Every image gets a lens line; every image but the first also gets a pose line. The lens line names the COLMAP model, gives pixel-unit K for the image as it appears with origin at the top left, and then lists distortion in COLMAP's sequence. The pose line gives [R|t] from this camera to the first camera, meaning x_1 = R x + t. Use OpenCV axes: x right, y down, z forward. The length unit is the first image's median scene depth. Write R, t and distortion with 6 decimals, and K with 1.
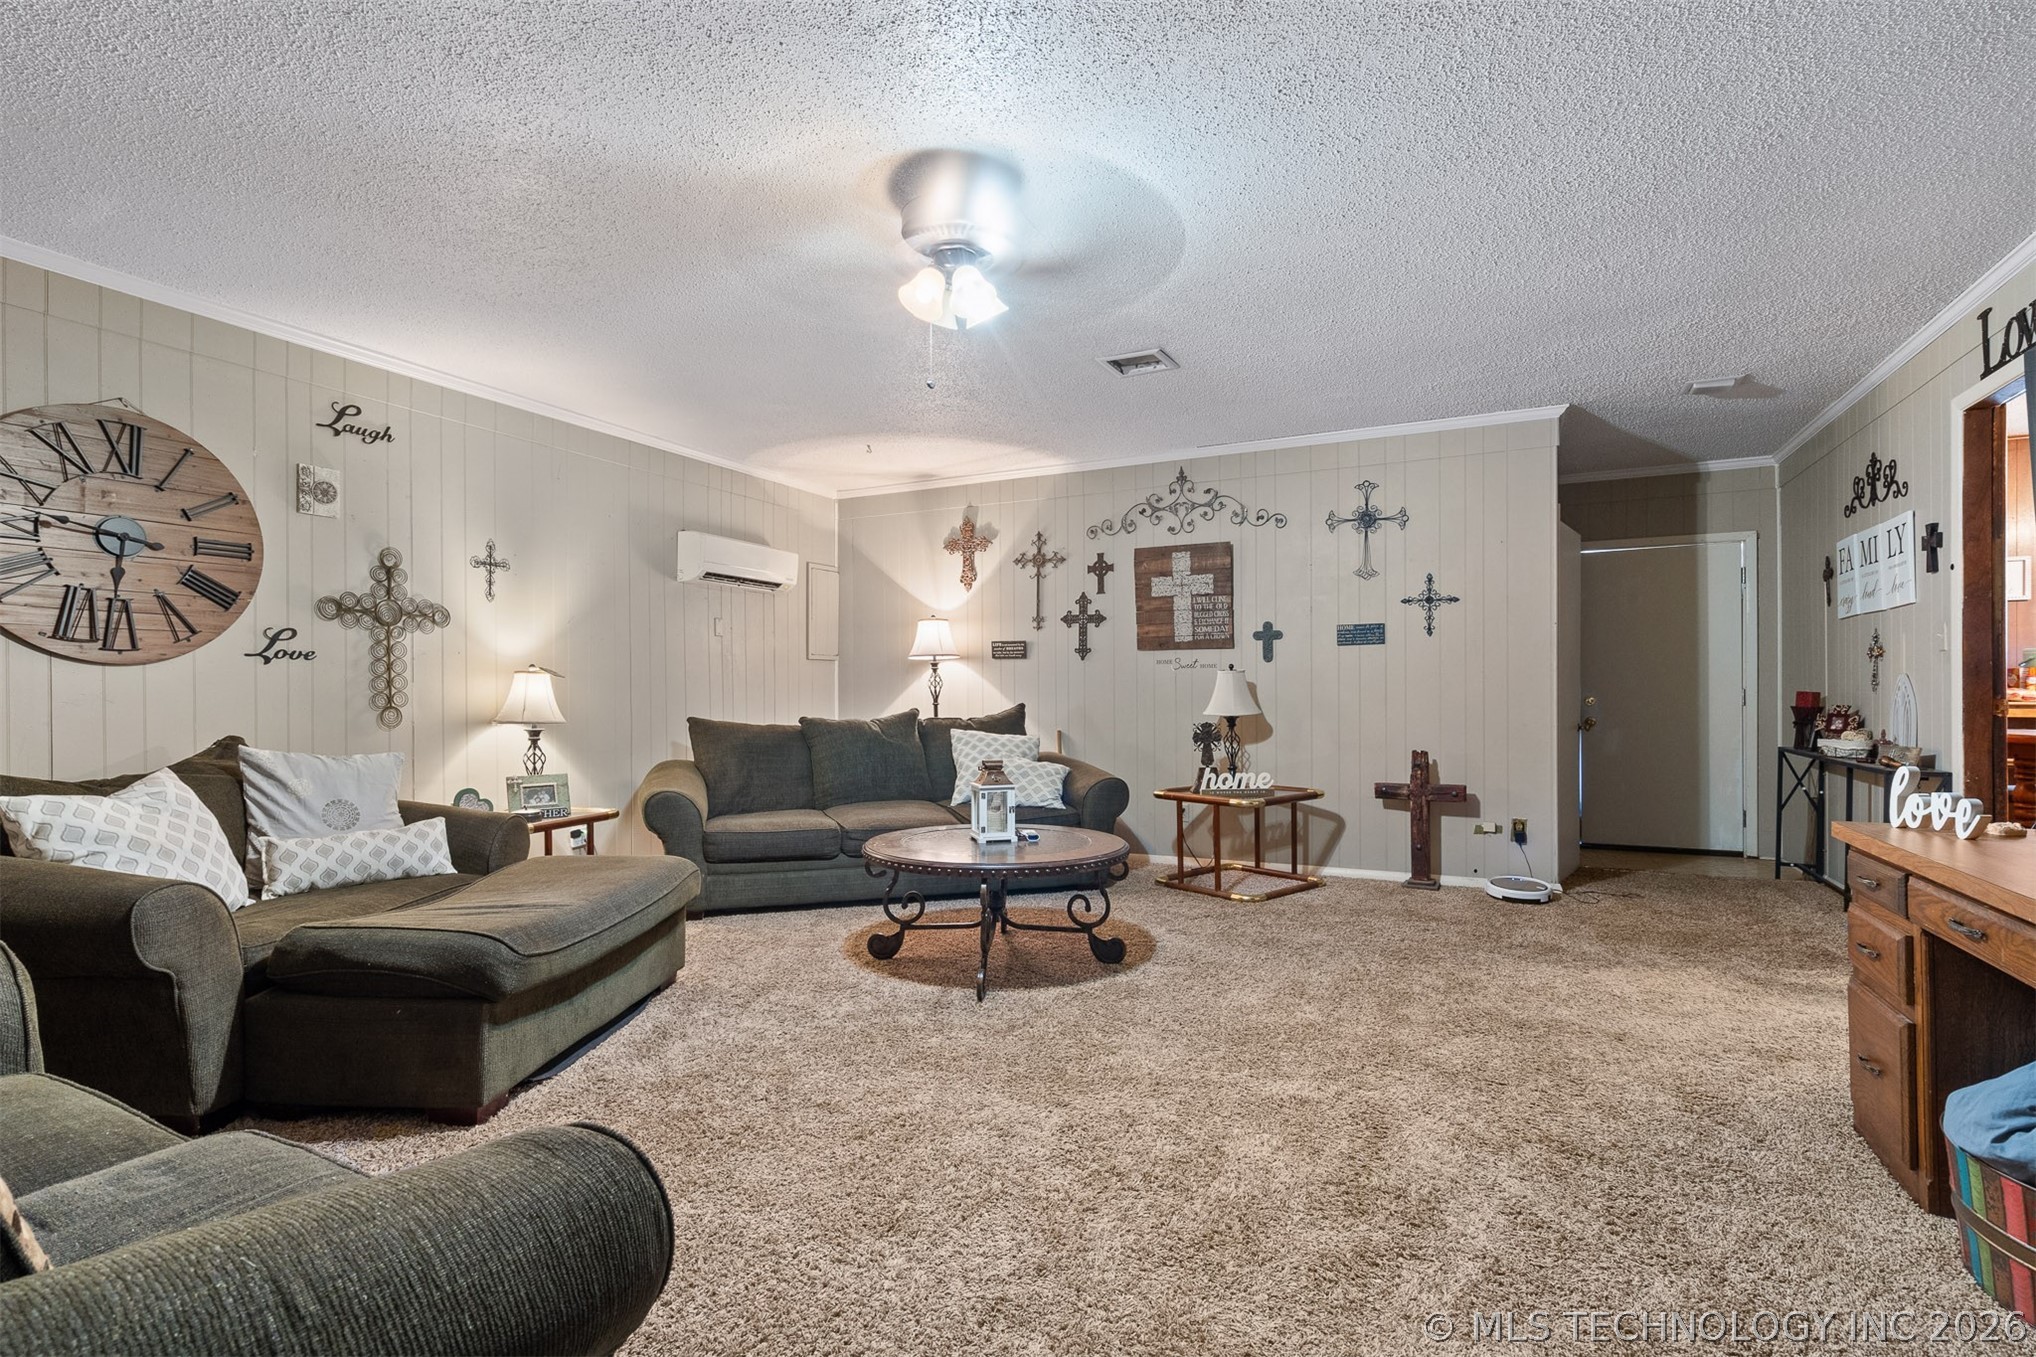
lens RADIAL K [[950.2, 0, 1009.2], [0, 950.2, 697.9], [0, 0, 1]] dist [-0.001277, 0.002636]
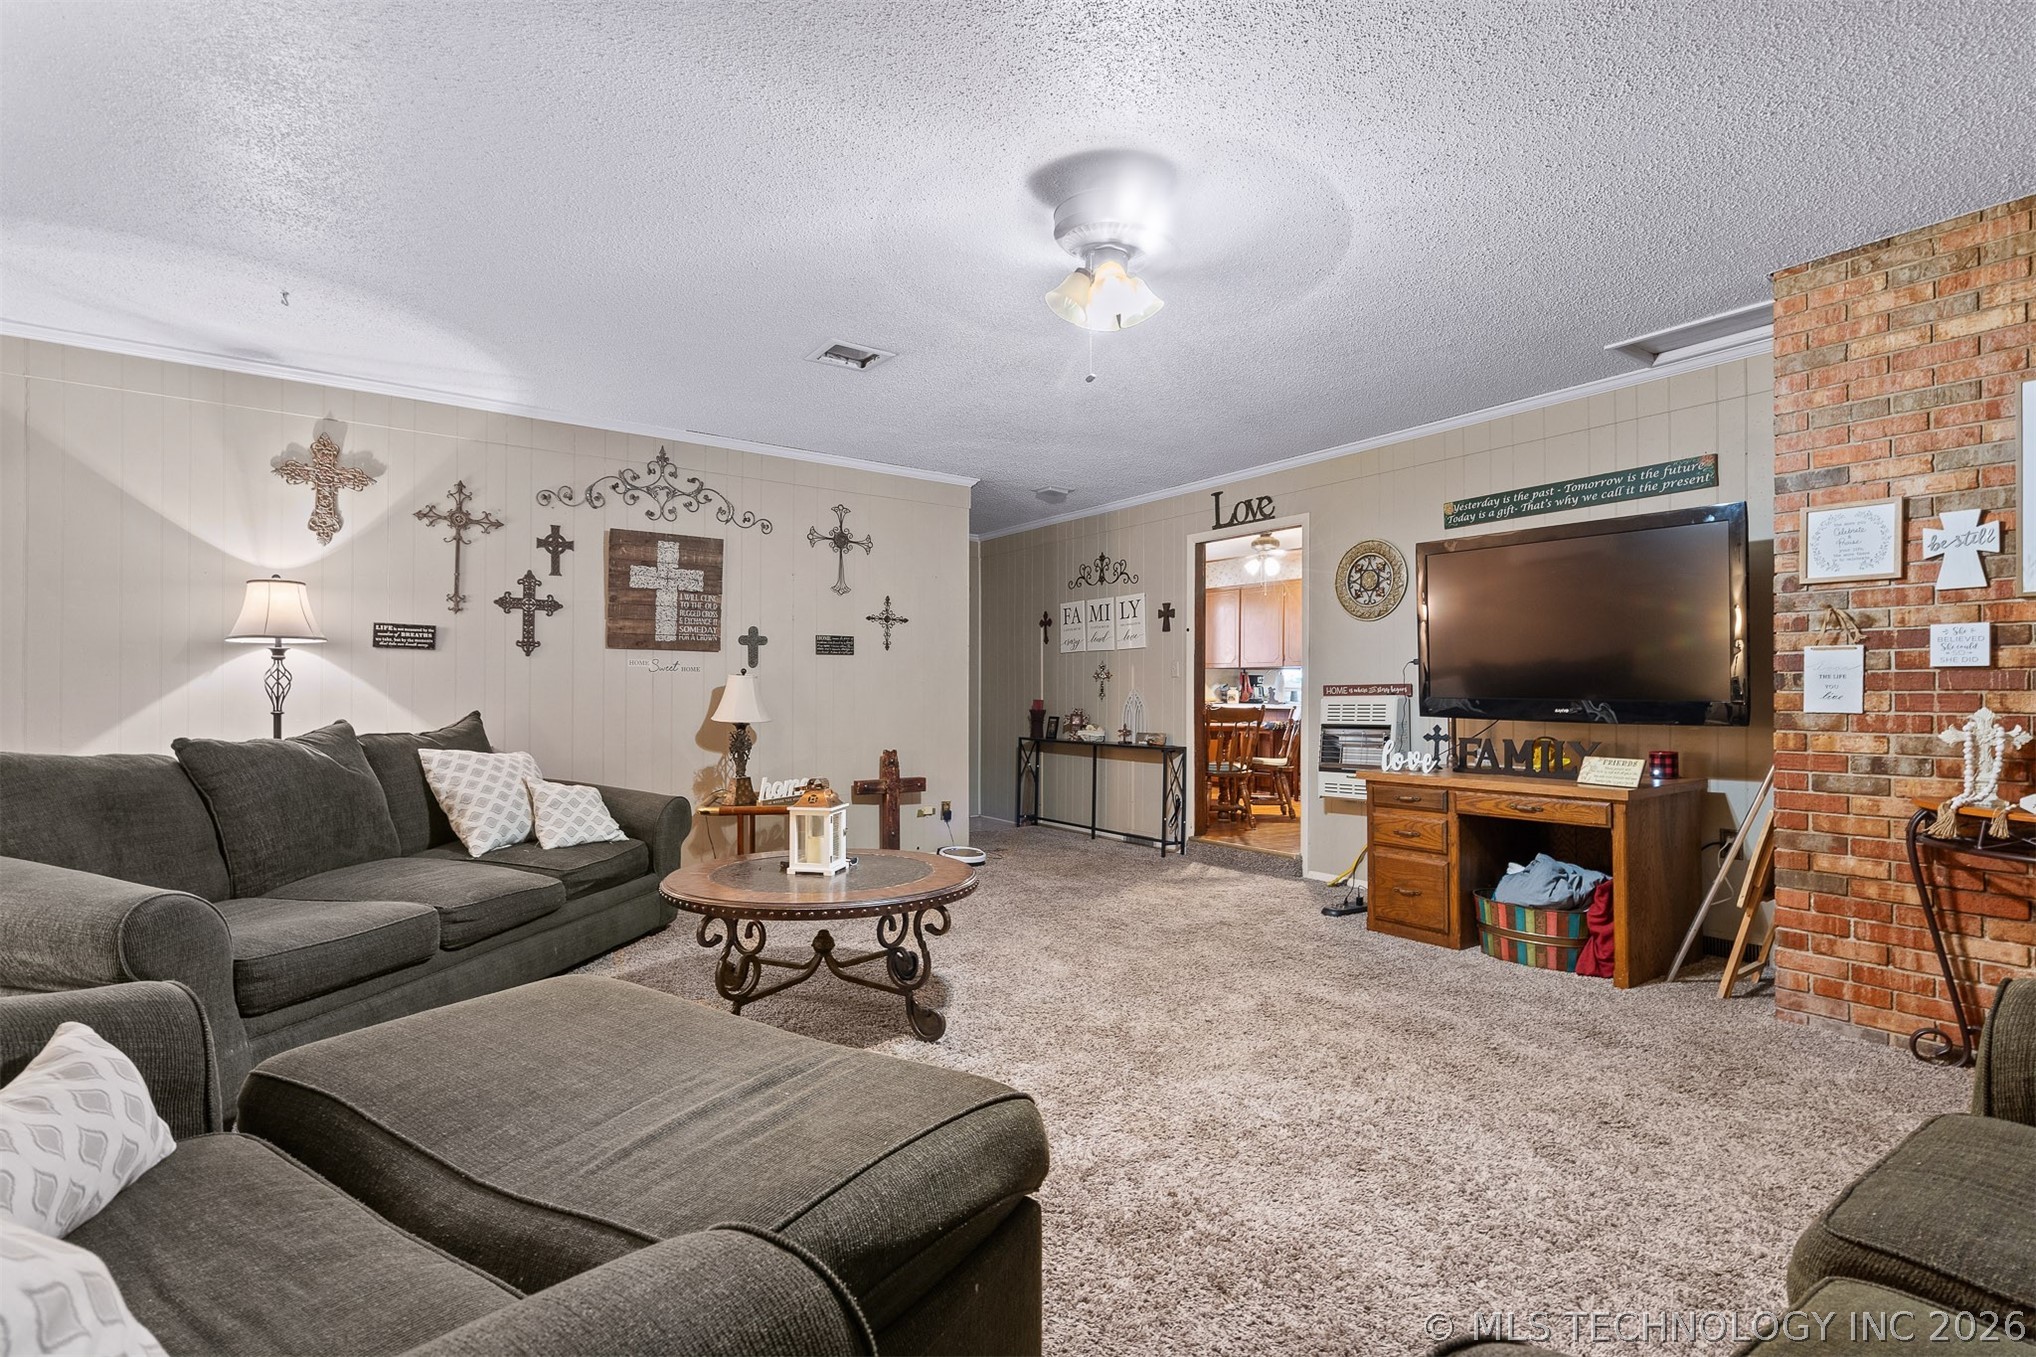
lens RADIAL K [[950.2, 0, 1004.2], [0, 950.2, 688.4], [0, 0, 1]] dist [-0.001277, 0.002636]
pose [[0.478245, 0.013182, 0.878127, -0.453793], [-0.001699, 0.999899, -0.014084, -0.002493], [-0.878225, 0.005244, 0.478219, 0.290951]]
